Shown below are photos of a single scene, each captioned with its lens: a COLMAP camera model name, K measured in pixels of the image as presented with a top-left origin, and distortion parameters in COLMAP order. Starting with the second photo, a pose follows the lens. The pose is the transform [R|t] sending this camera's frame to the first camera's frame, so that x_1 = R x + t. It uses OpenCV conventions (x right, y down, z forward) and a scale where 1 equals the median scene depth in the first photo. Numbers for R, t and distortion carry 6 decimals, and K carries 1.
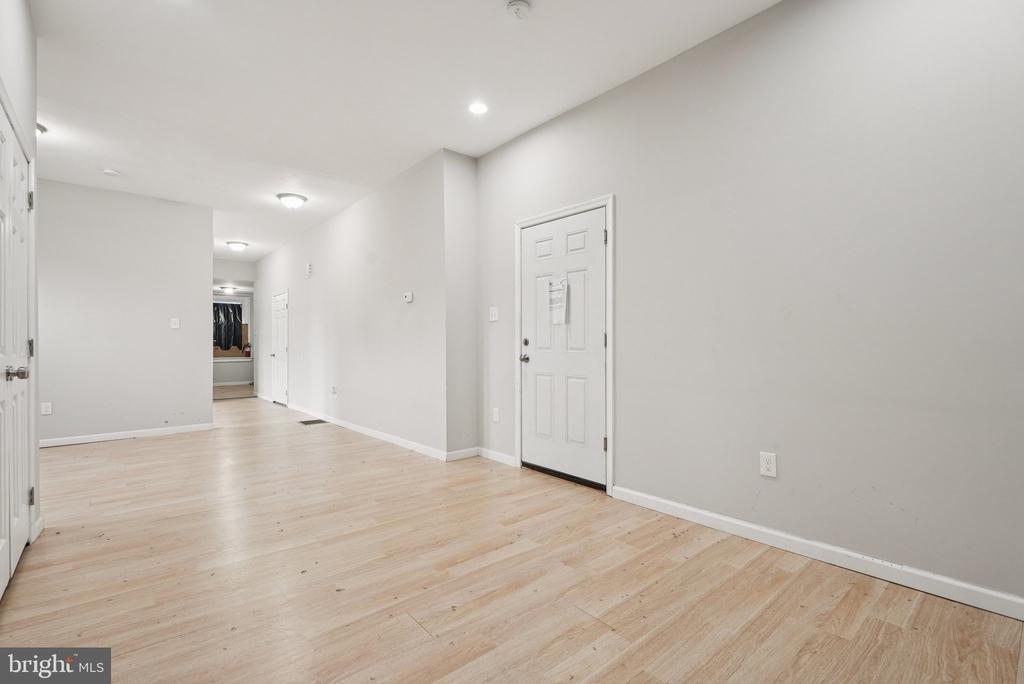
lens RADIAL K [[468.7, 0, 507.6], [0, 468.7, 334.8], [0, 0, 1]] dist [0.001067, 0.001193]
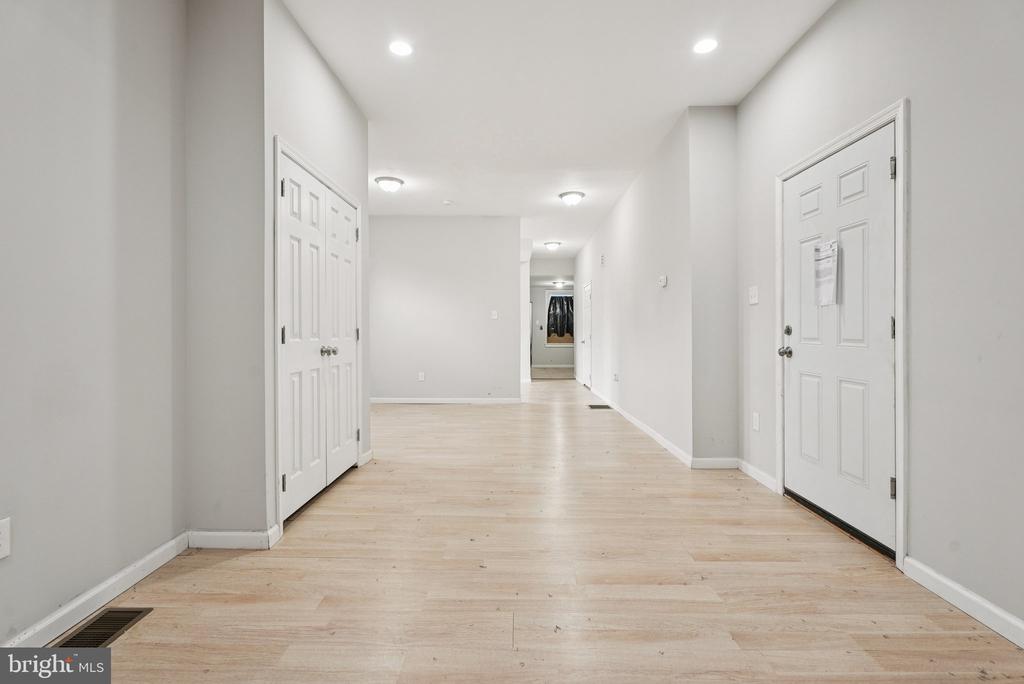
lens RADIAL K [[468.7, 0, 509.1], [0, 468.7, 327.6], [0, 0, 1]] dist [0.001067, 0.001193]
pose [[0.748945, -0.002436, -0.662628, 0.221538], [0.009846, 0.999924, 0.007452, 0.000685], [0.662560, -0.012105, 0.748911, 0.149771]]
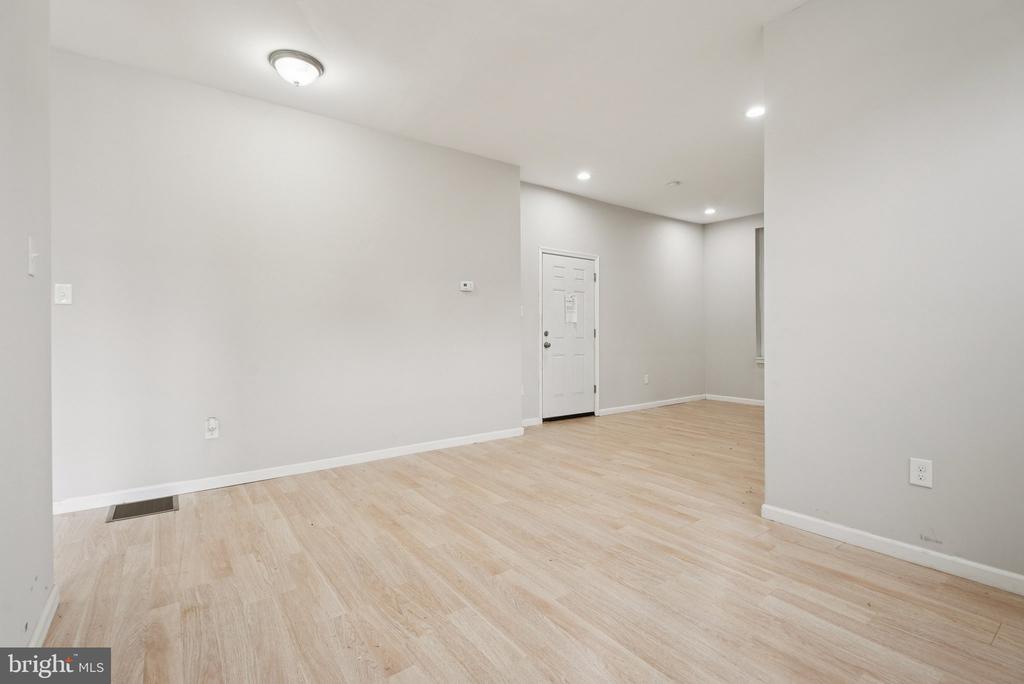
lens RADIAL K [[468.7, 0, 512.3], [0, 468.7, 332.1], [0, 0, 1]] dist [0.001067, 0.001193]
pose [[0.066811, 0.009096, 0.997724, -1.519615], [-0.018813, 0.999792, -0.007855, 0.025588], [-0.997588, -0.018246, 0.066969, 1.102680]]
